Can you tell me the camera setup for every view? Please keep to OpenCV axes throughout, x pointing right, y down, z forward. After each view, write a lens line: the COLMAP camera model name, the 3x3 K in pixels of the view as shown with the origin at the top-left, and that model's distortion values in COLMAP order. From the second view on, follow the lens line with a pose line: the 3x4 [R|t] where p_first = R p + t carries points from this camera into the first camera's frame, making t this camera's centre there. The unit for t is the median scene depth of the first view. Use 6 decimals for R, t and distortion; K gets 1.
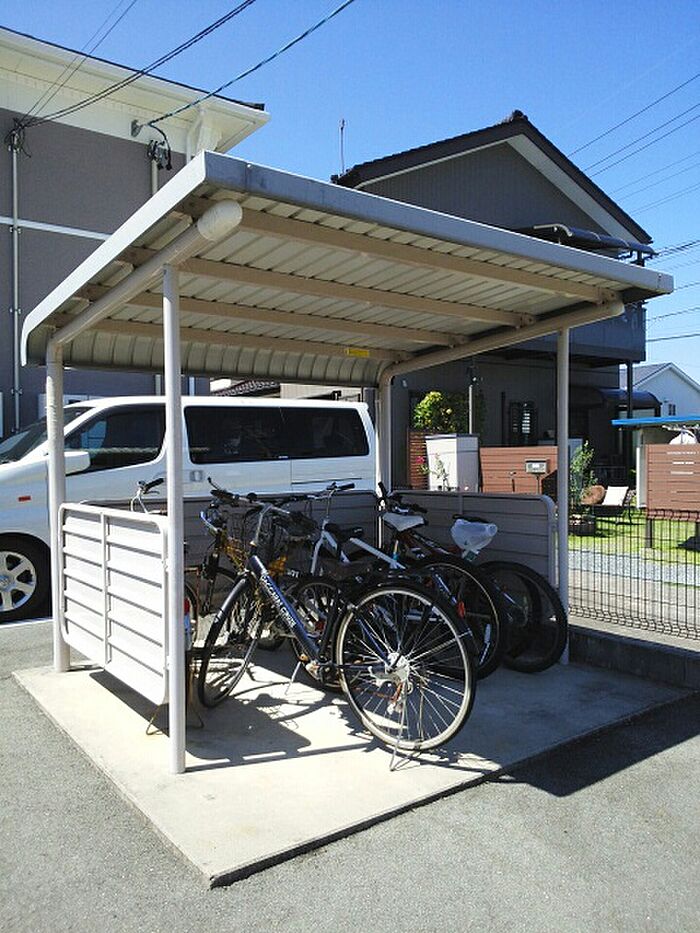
lens RADIAL K [[732.2, 0, 350.0], [0, 732.2, 466.5], [0, 0, 1]] dist [-0.006988, -0.002752]
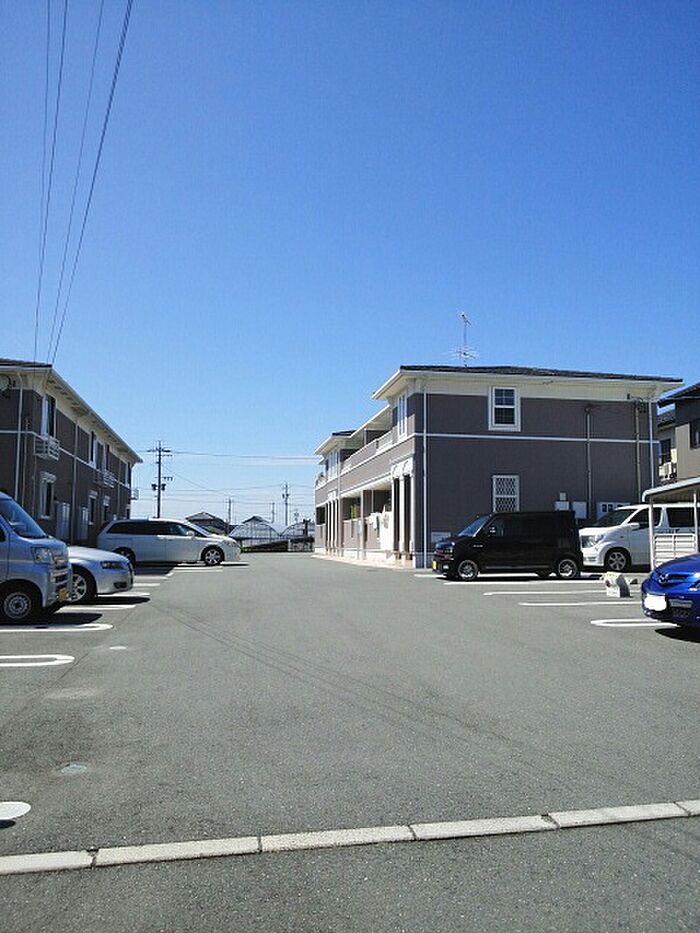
lens RADIAL K [[732.2, 0, 350.0], [0, 732.2, 466.5], [0, 0, 1]] dist [-0.006988, -0.002752]
pose [[0.892975, -0.035795, -0.448680, -0.037575], [-0.009128, 0.995188, -0.097563, 0.060069], [0.450013, 0.091217, 0.888351, -2.546167]]
